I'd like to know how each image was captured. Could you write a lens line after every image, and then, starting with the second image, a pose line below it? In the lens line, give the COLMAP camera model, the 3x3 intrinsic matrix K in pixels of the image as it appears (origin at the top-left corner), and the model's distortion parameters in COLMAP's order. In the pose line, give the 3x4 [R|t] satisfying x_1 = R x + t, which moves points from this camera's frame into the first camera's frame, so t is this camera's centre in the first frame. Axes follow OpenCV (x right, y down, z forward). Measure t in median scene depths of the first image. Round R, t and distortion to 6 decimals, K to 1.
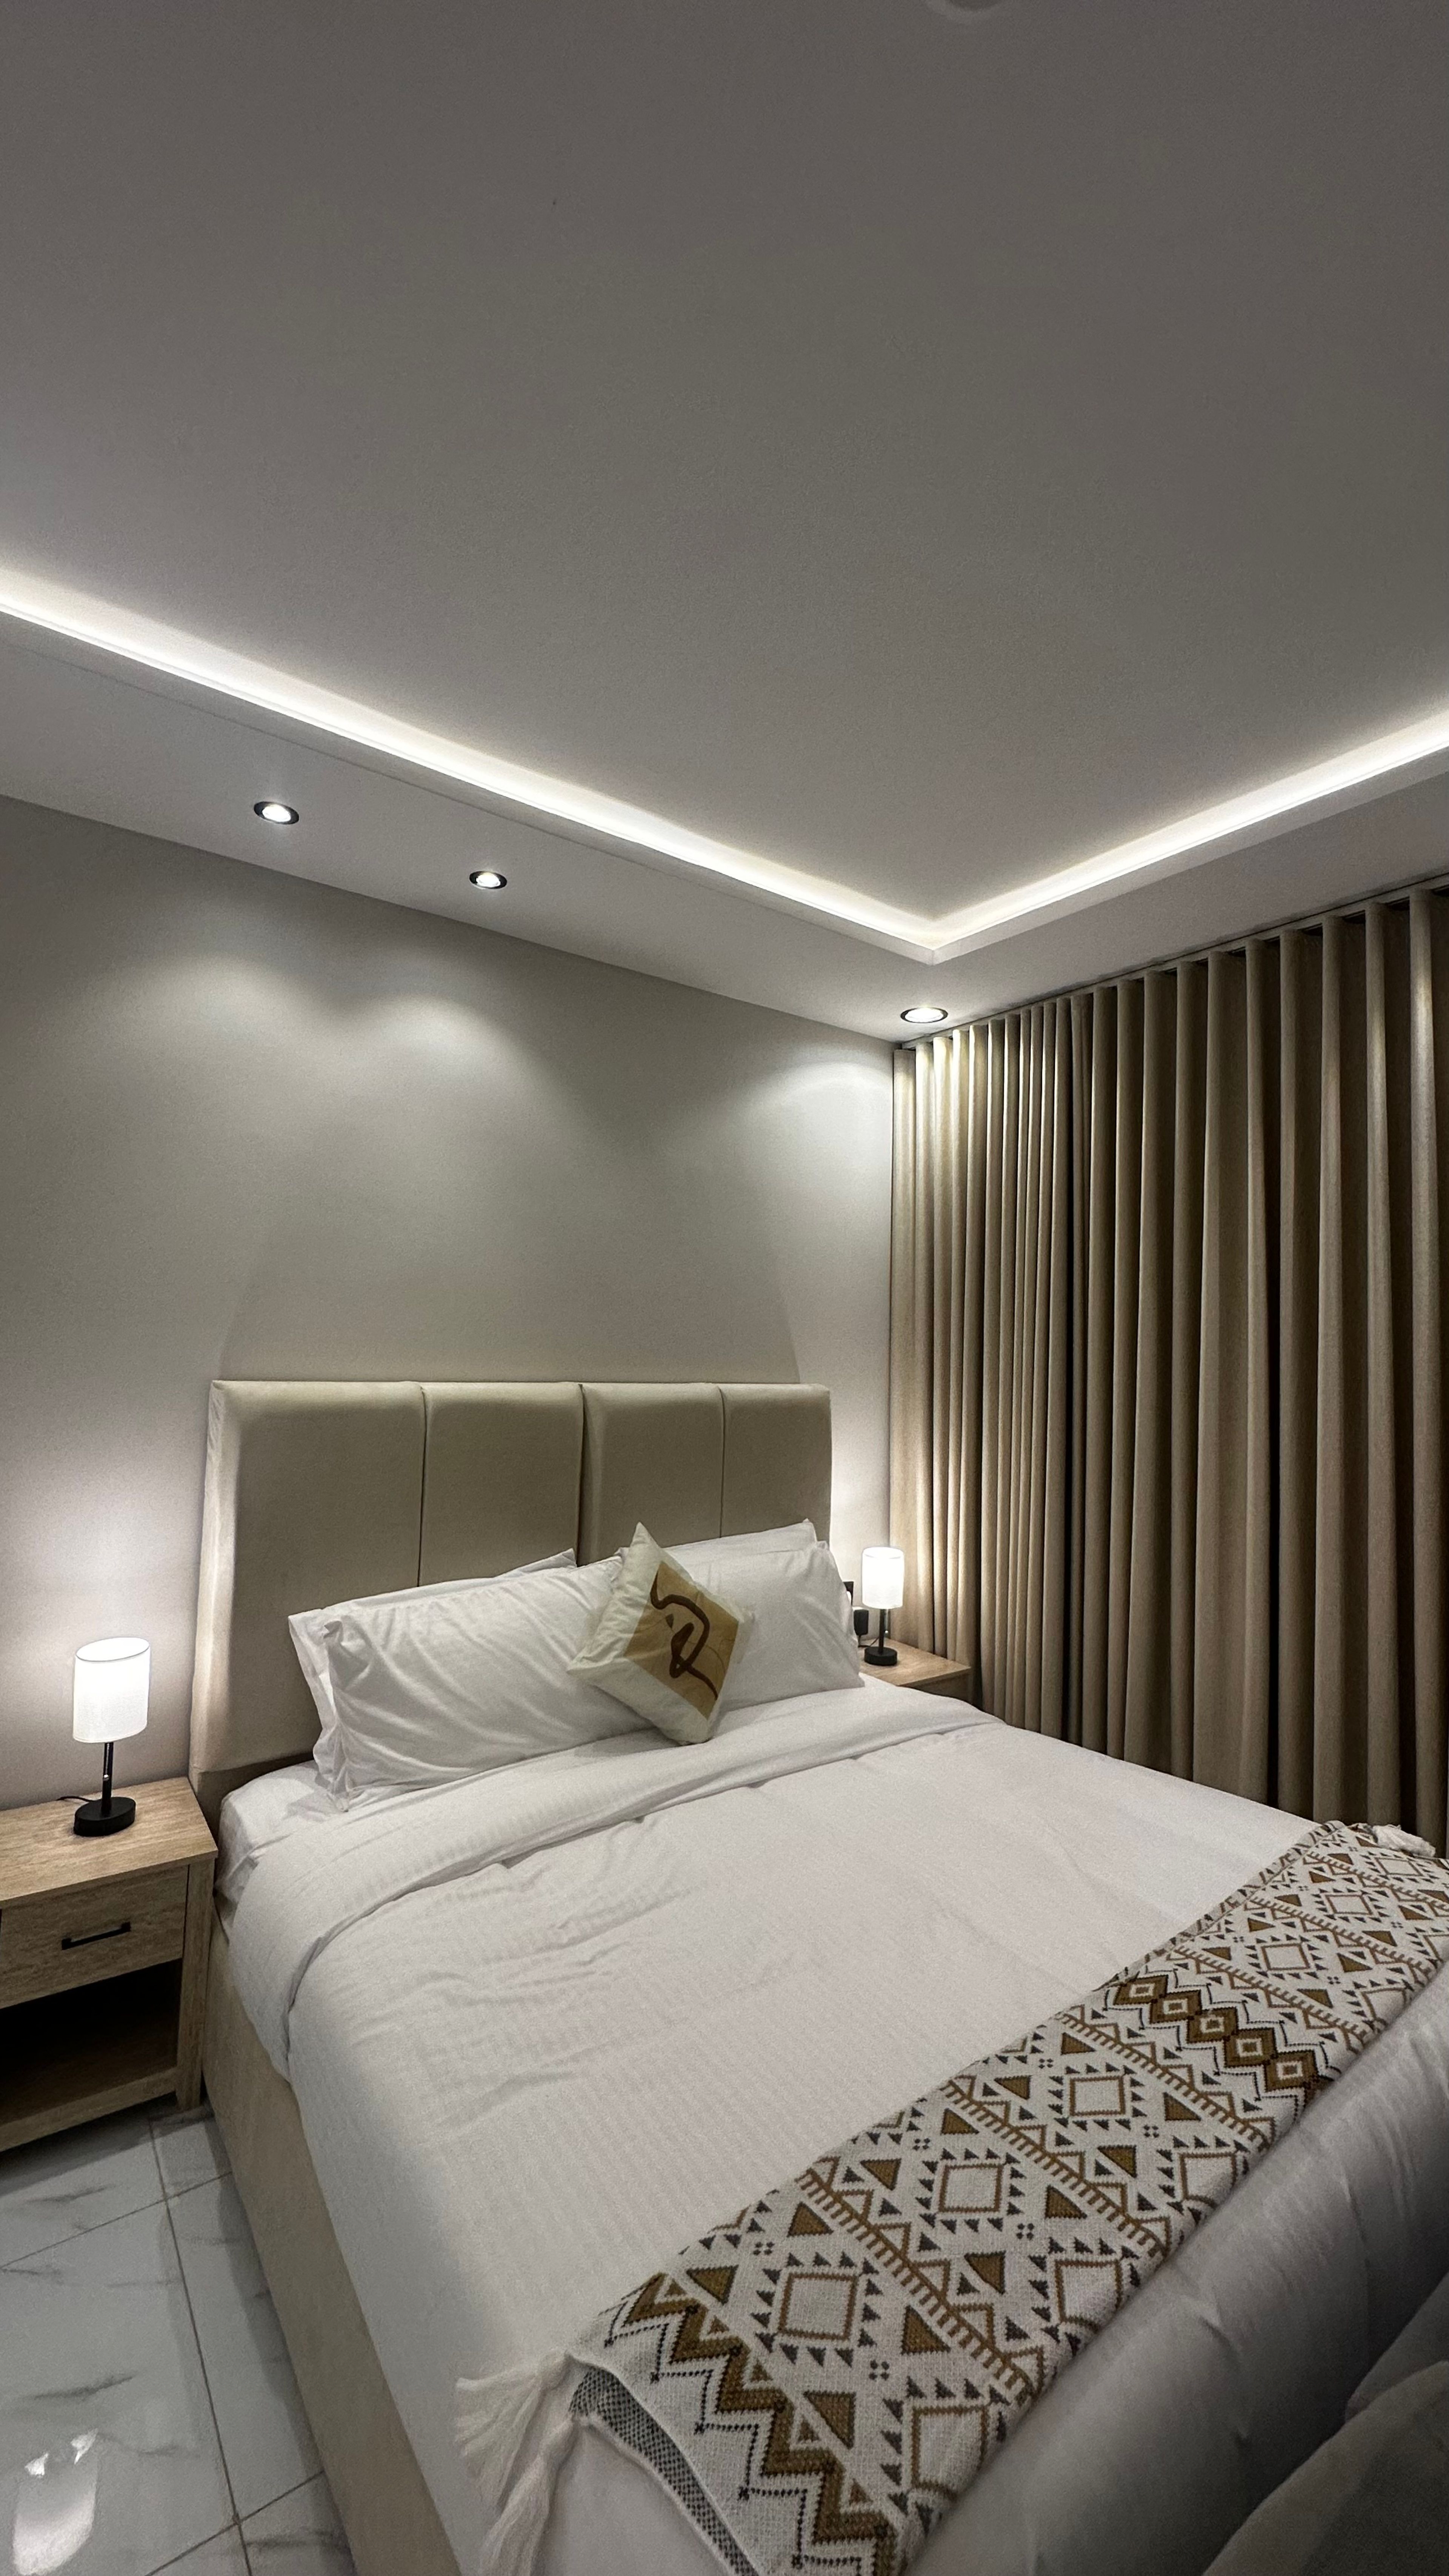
lens RADIAL K [[1018.7, 0, 724.5], [0, 1018.7, 1288.0], [0, 0, 1]] dist [-0.001413, 0.000314]
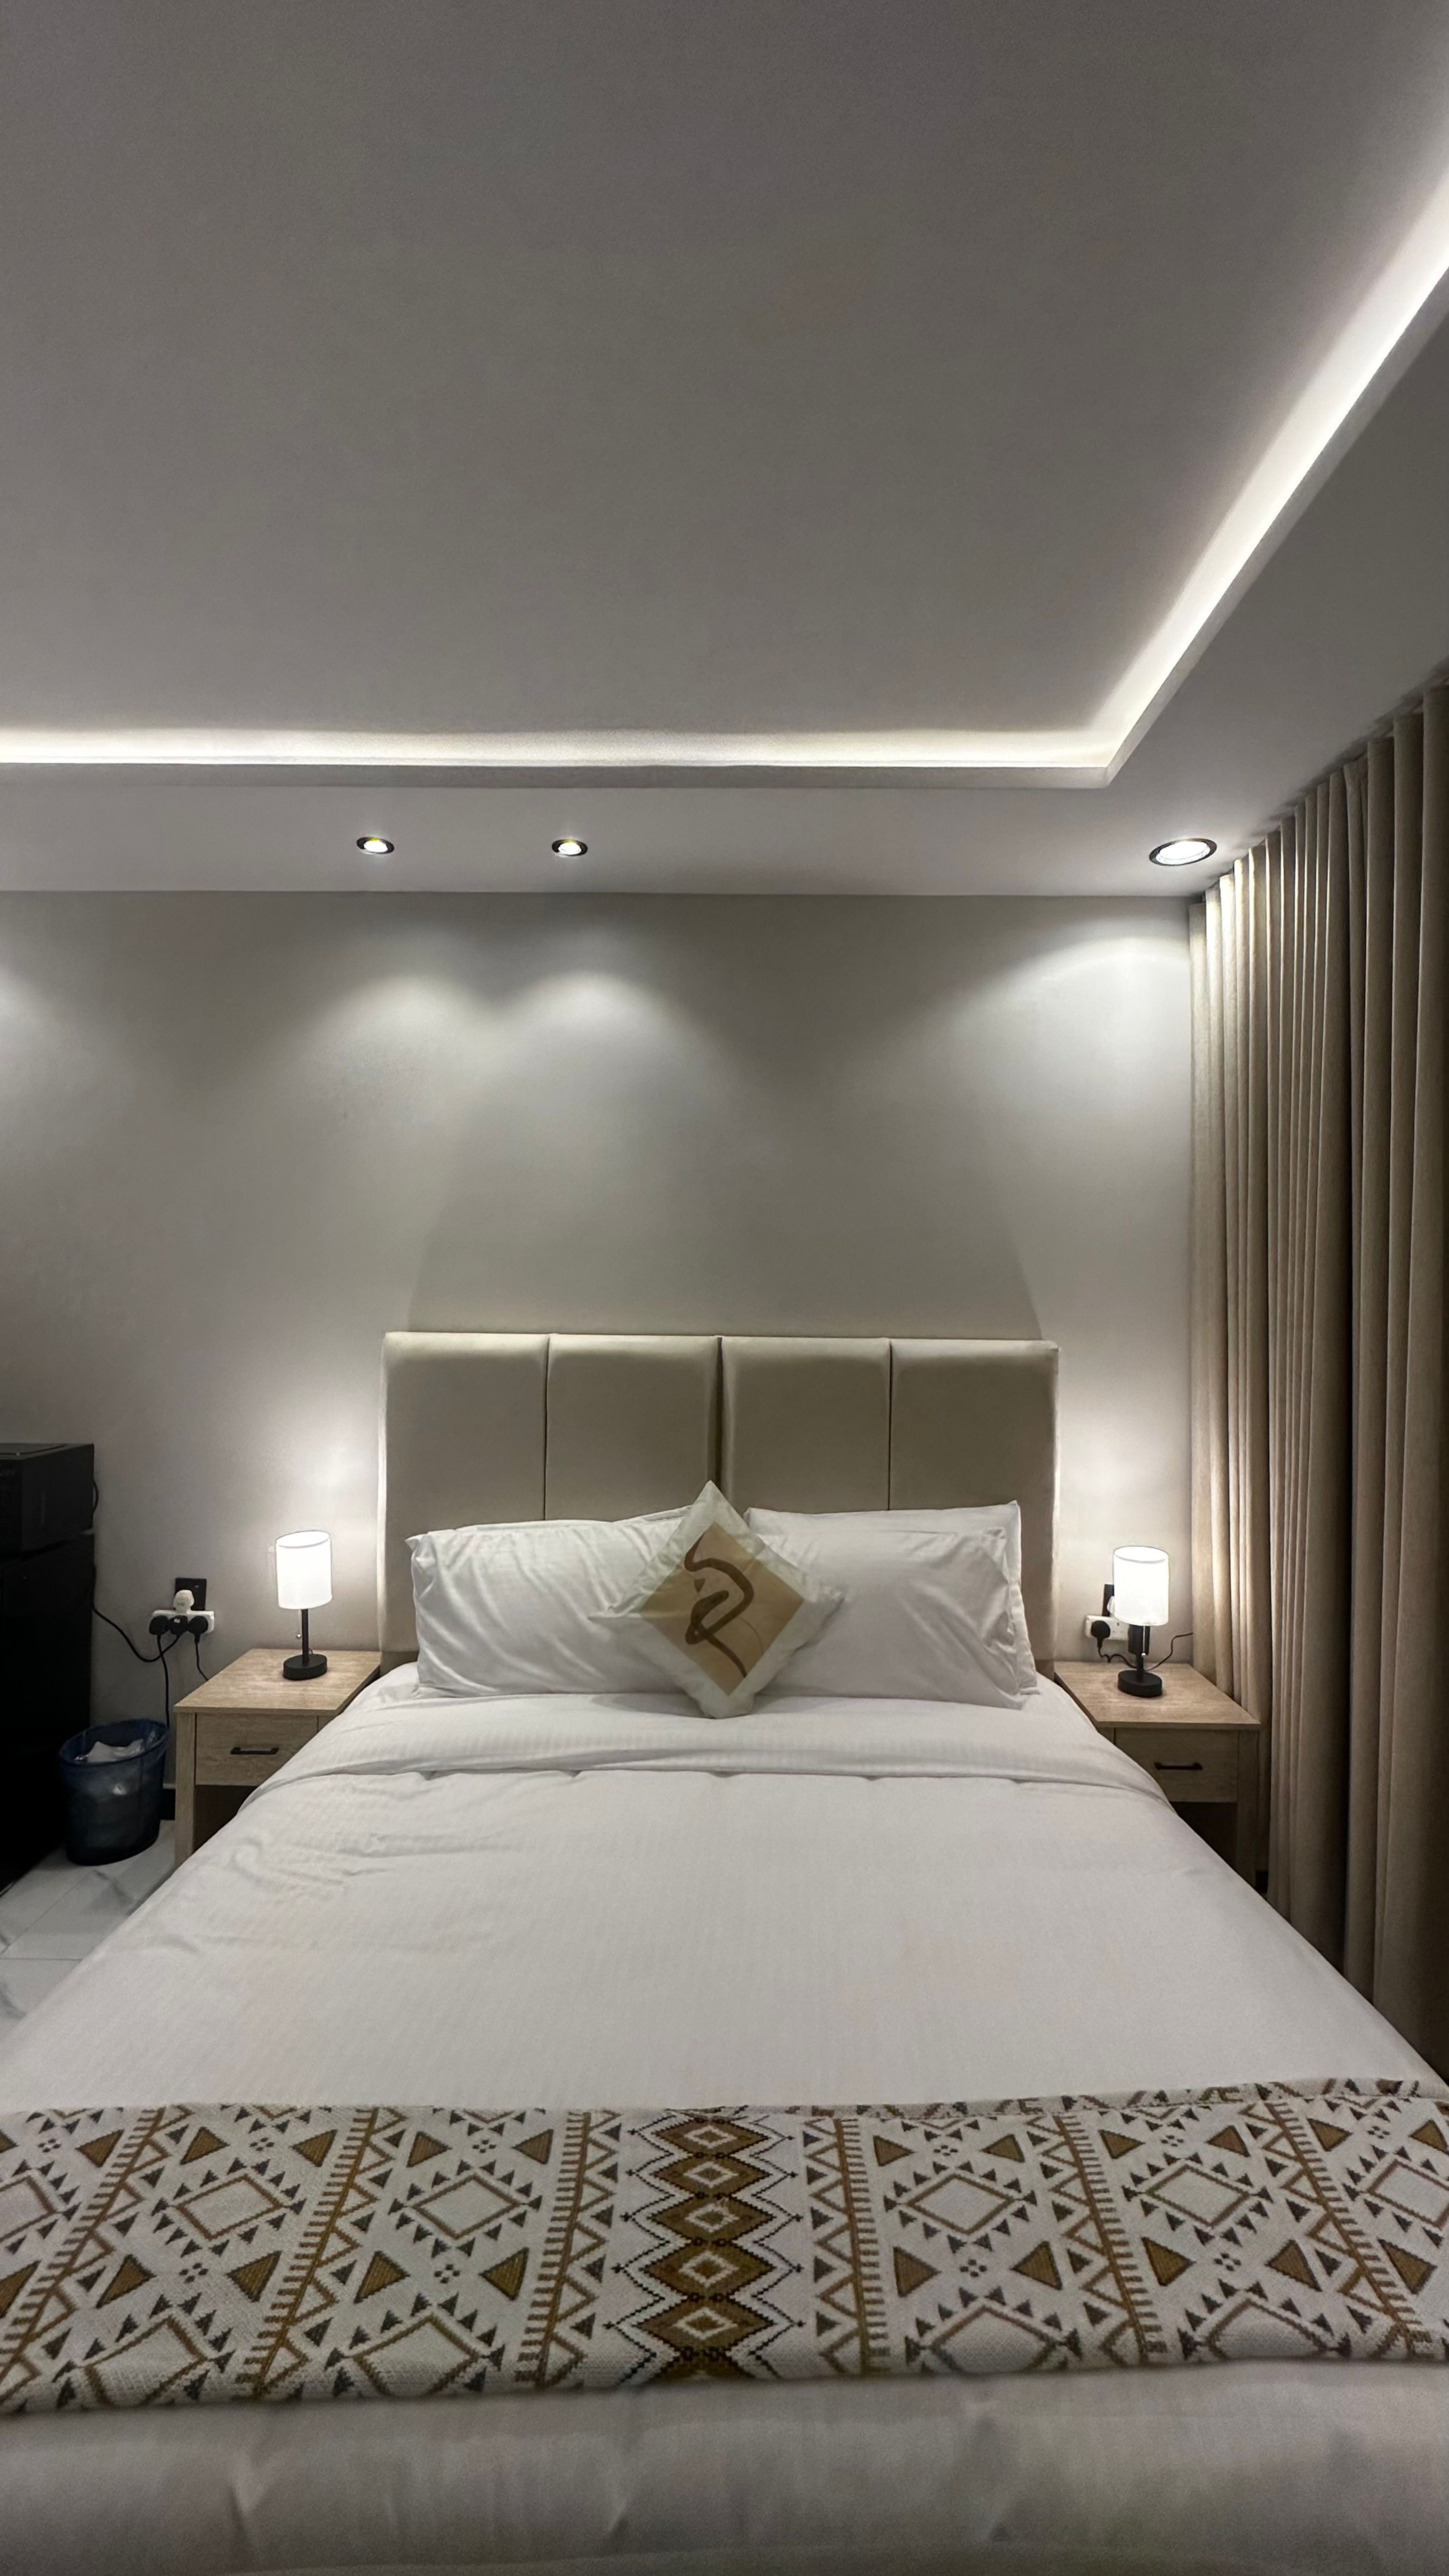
lens RADIAL K [[1018.7, 0, 724.5], [0, 1018.7, 1288.0], [0, 0, 1]] dist [-0.001413, 0.000314]
pose [[0.801816, -0.026981, -0.596962, 0.583391], [0.047766, 0.998677, 0.019019, 0.037456], [0.595659, -0.043764, 0.802044, 0.289586]]
